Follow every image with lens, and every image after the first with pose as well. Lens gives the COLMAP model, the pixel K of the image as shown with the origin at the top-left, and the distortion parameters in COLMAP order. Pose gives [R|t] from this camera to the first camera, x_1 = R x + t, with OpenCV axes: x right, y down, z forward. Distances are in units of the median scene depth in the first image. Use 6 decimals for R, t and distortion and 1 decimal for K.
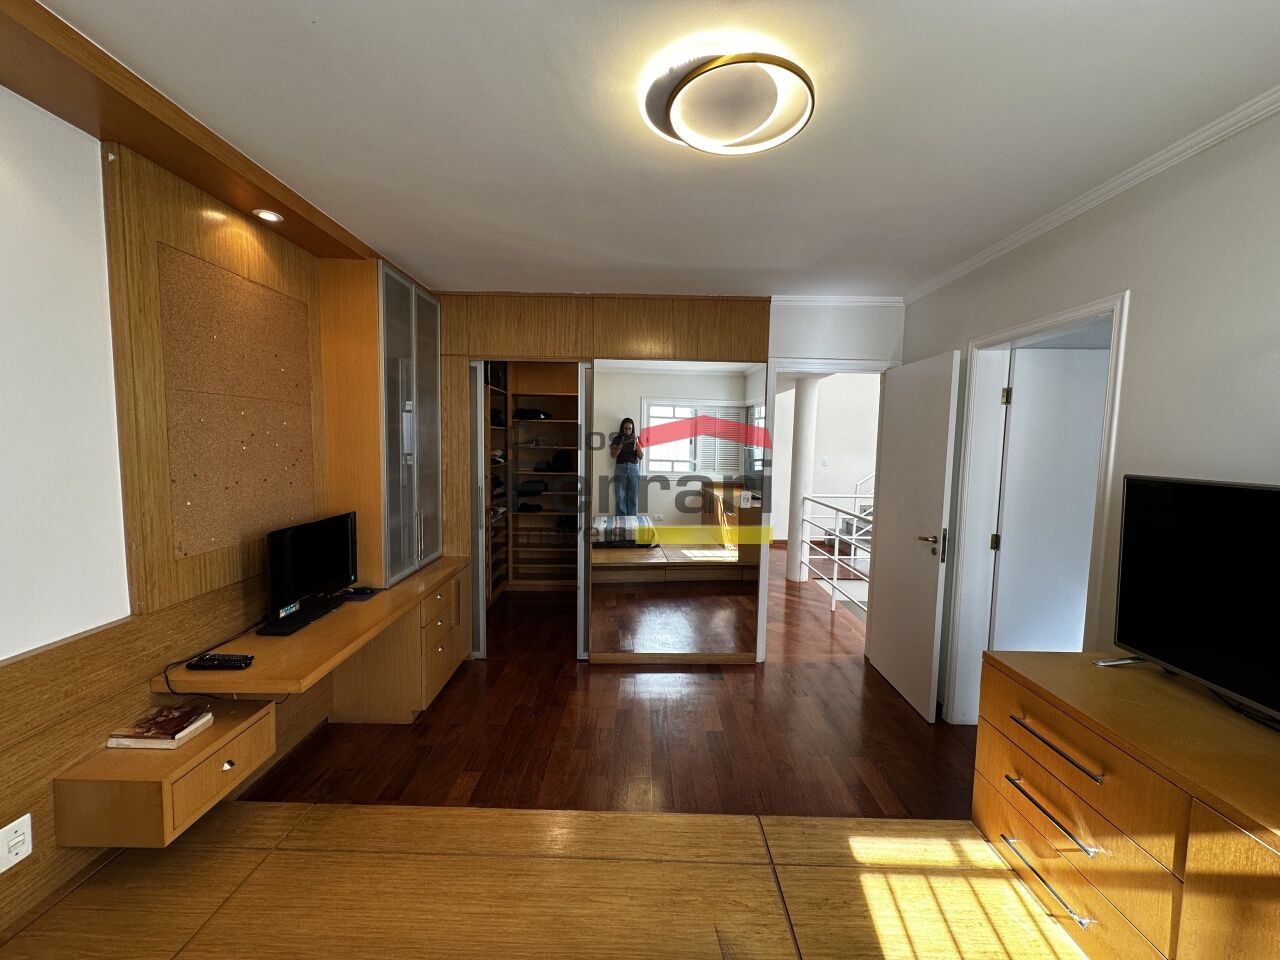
lens RADIAL K [[508.8, 0, 636.9], [0, 508.8, 481.0], [0, 0, 1]] dist [0.000666, 0.000532]
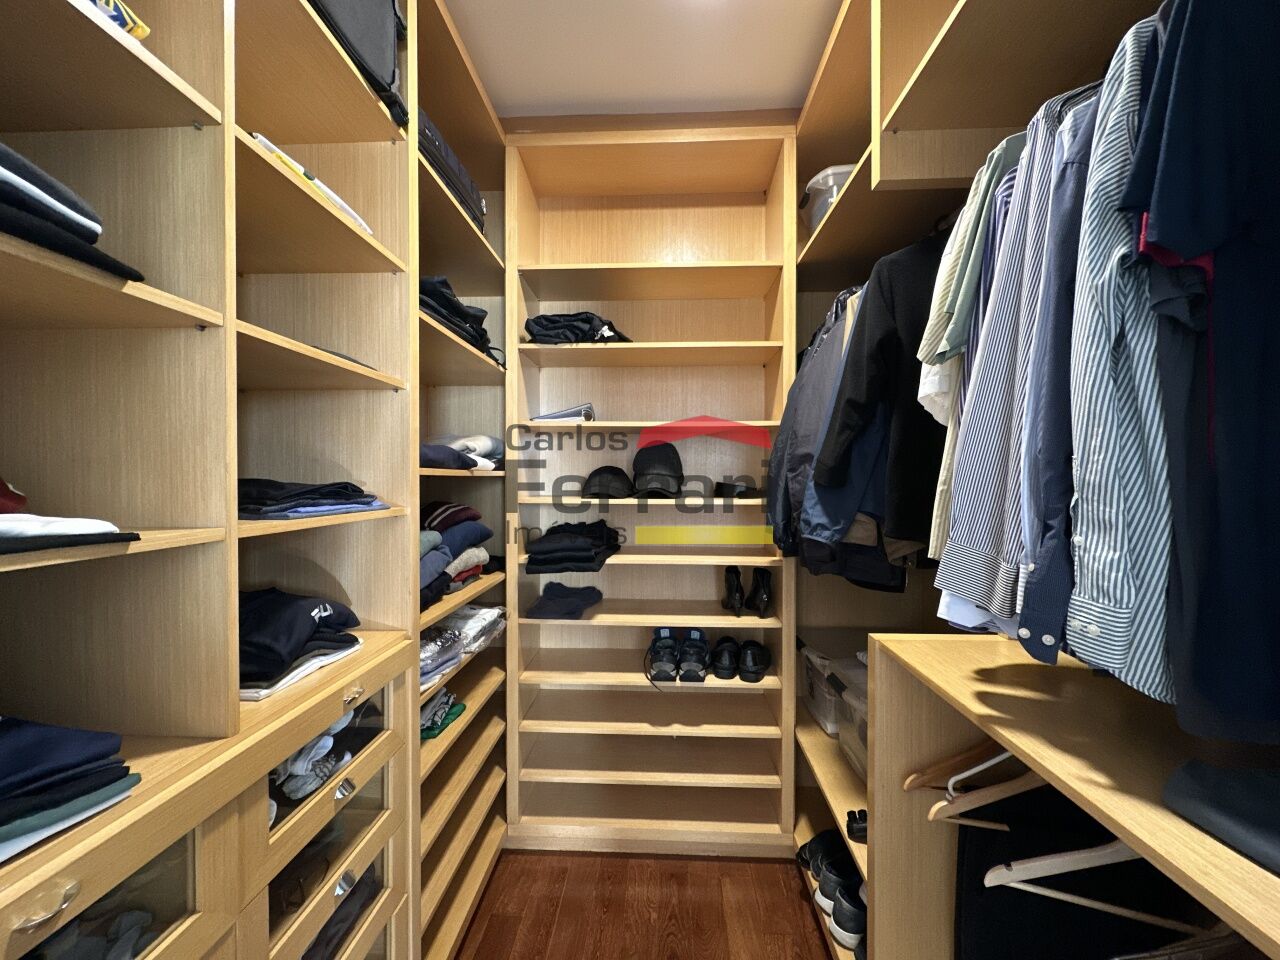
lens RADIAL K [[508.8, 0, 640.9], [0, 508.8, 477.5], [0, 0, 1]] dist [0.000666, 0.000532]
pose [[0.999527, -0.006420, -0.030090, -0.152462], [0.004103, 0.997066, -0.076433, -0.006458], [0.030493, 0.076274, 0.996621, 0.656984]]
